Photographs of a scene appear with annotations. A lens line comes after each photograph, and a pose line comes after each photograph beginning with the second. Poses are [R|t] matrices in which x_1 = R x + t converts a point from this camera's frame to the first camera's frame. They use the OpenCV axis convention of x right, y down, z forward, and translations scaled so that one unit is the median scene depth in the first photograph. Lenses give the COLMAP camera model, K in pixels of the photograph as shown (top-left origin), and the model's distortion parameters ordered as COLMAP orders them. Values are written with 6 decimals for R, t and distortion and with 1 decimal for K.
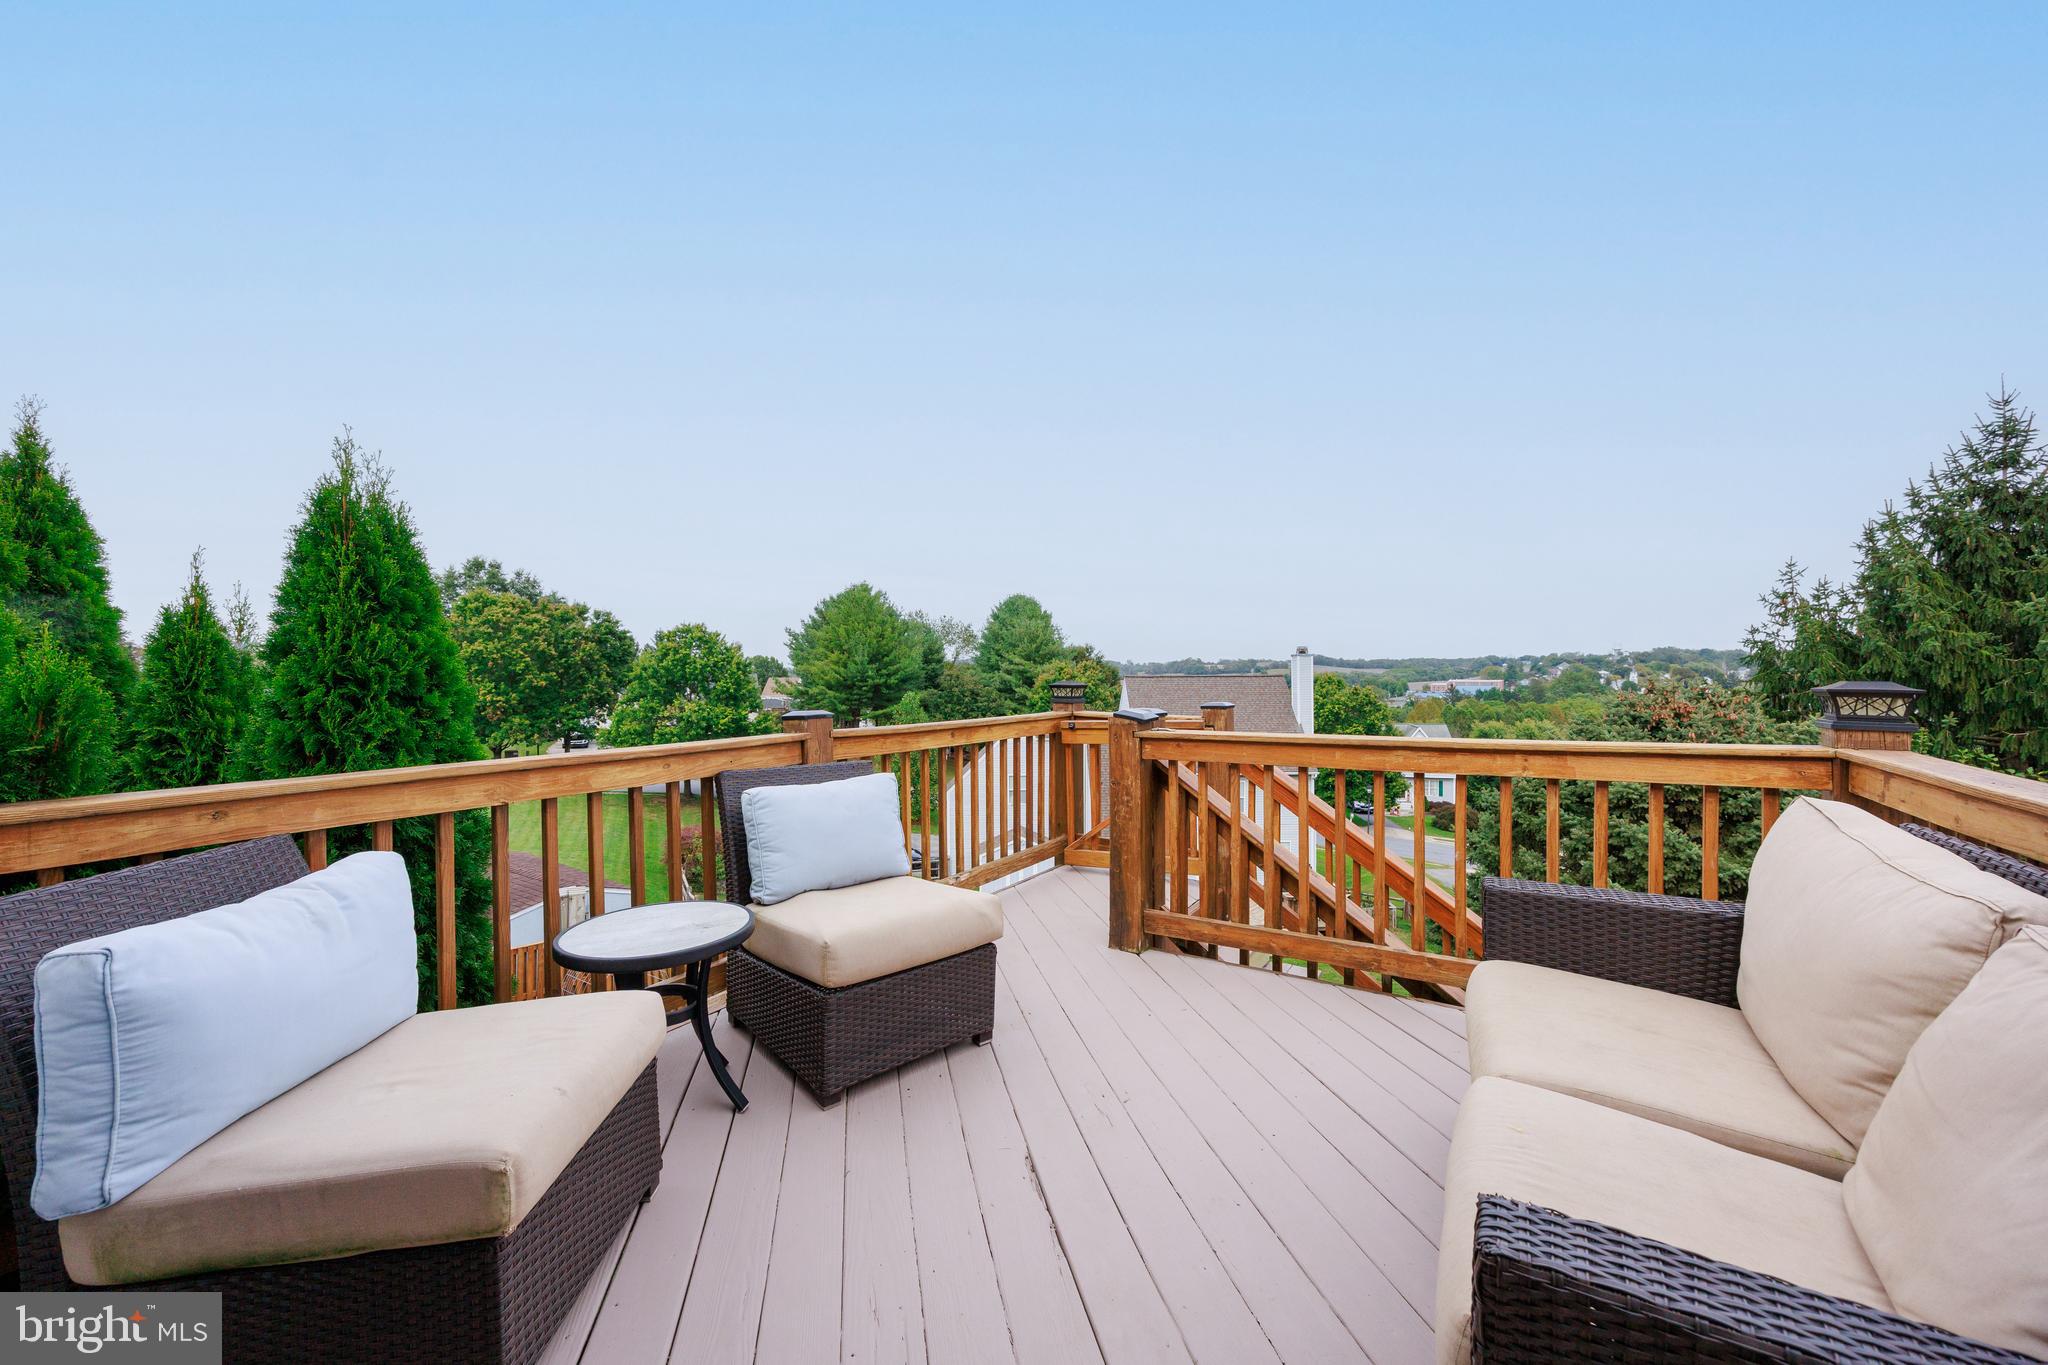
lens RADIAL K [[781.4, 0, 1024.0], [0, 781.4, 682.5], [0, 0, 1]] dist [0.000387, -0.000272]
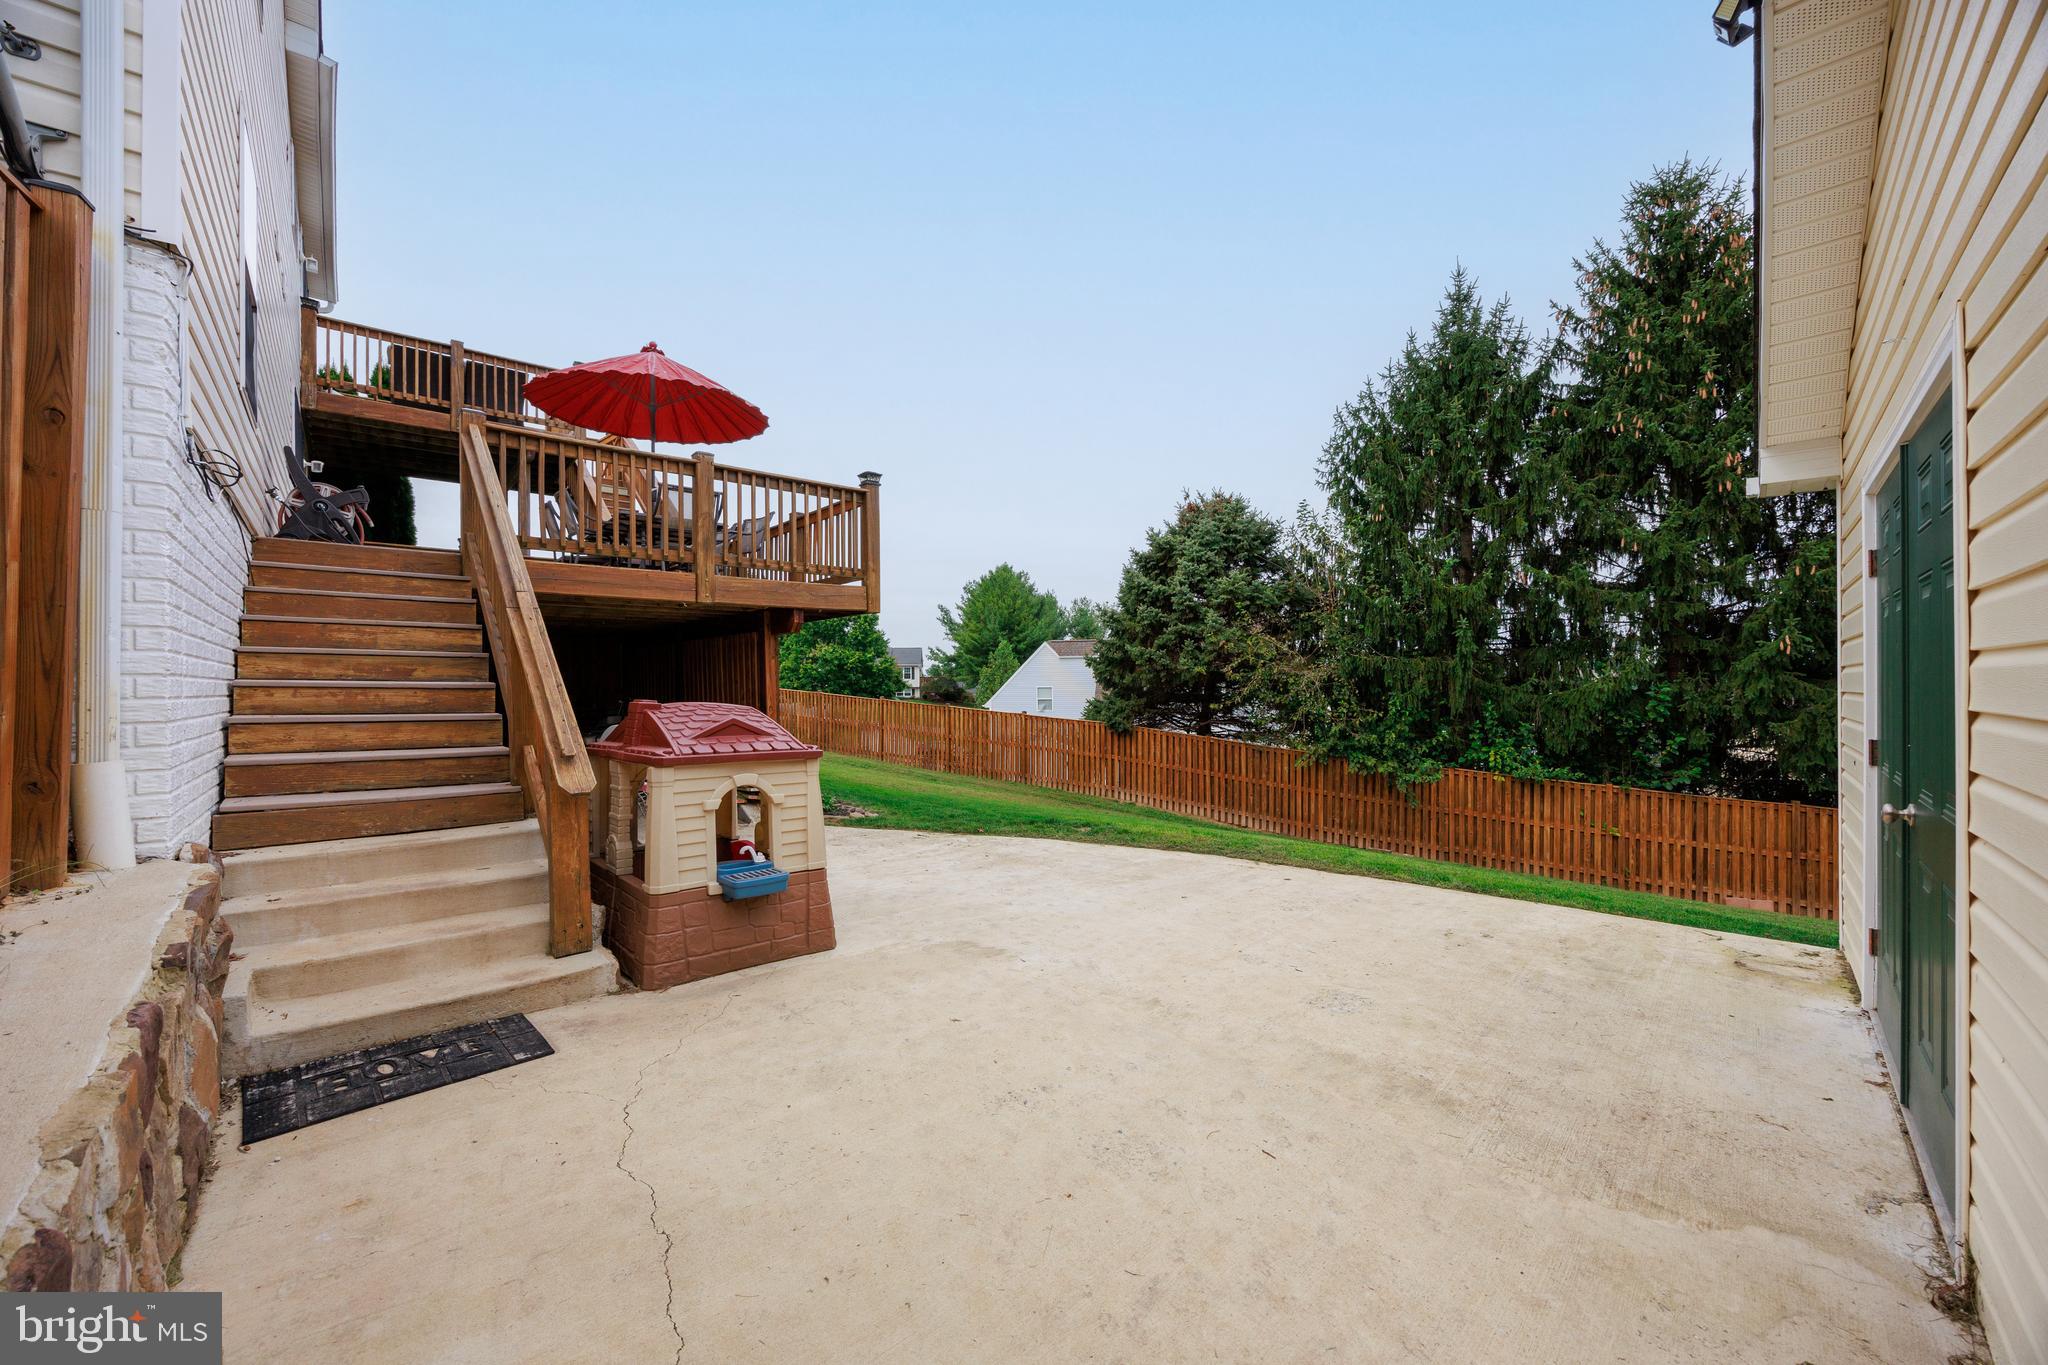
lens RADIAL K [[787.4, 0, 1017.5], [0, 787.4, 684.2], [0, 0, 1]] dist [-0.002279, -0.000054]
pose [[0.954273, -0.002388, -0.298927, 0.187430], [-0.001668, 0.999910, -0.013316, 0.076064], [0.298932, 0.013205, 0.954183, -0.110305]]
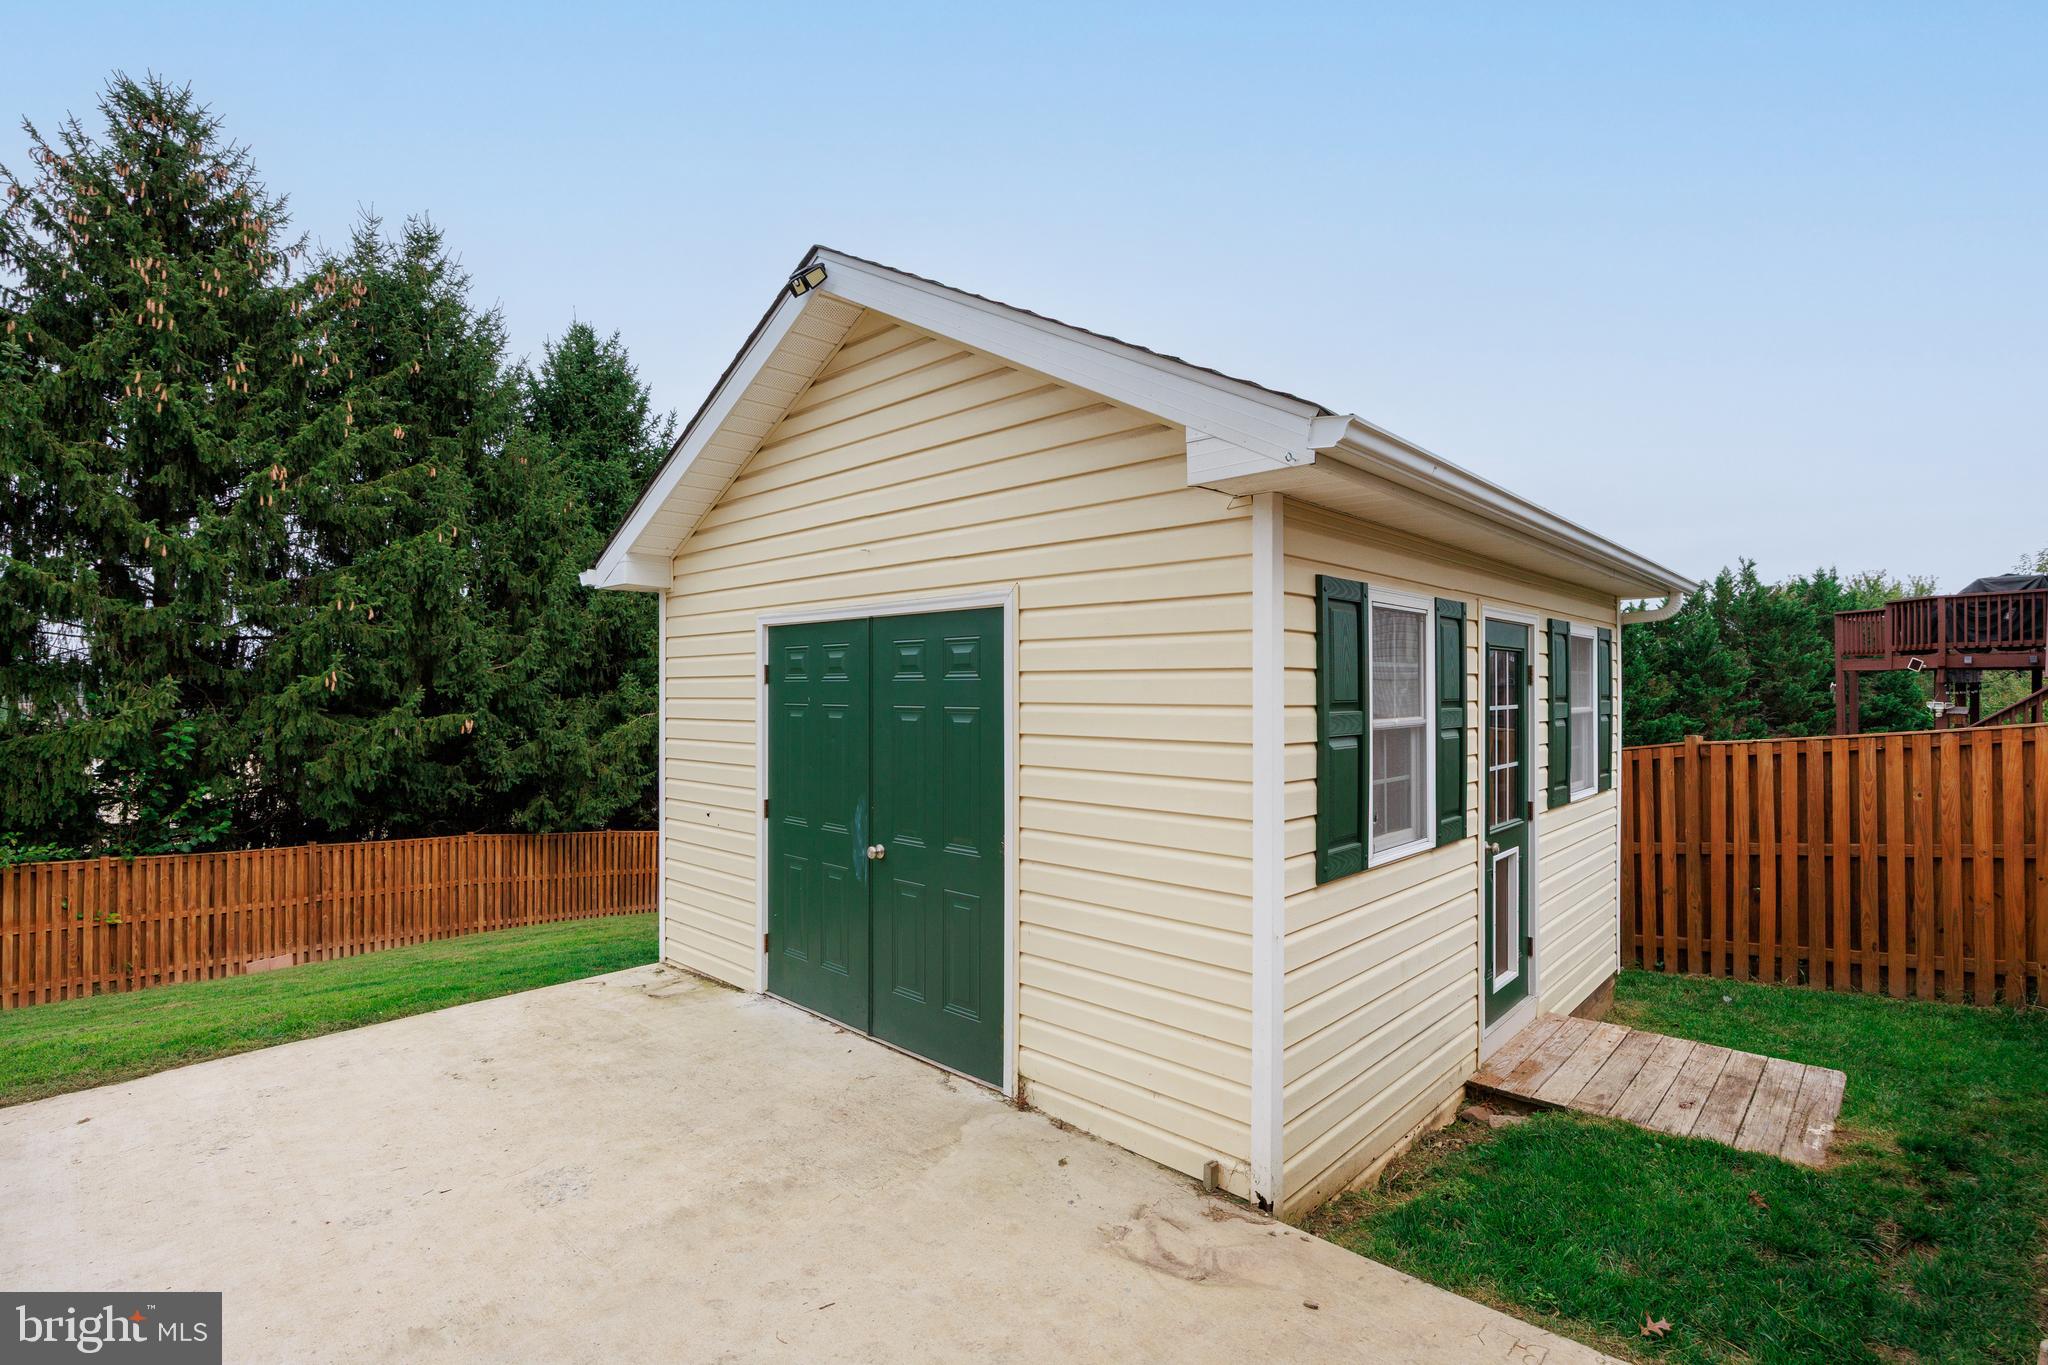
lens RADIAL K [[946.3, 0, 1024.0], [0, 946.3, 682.5], [0, 0, 1]] dist [-0.010192, -0.000057]
pose [[0.304024, 0.010145, 0.952610, 0.144990], [0.014444, 0.999779, -0.015257, 0.069095], [-0.952555, 0.018398, 0.303811, -0.091950]]
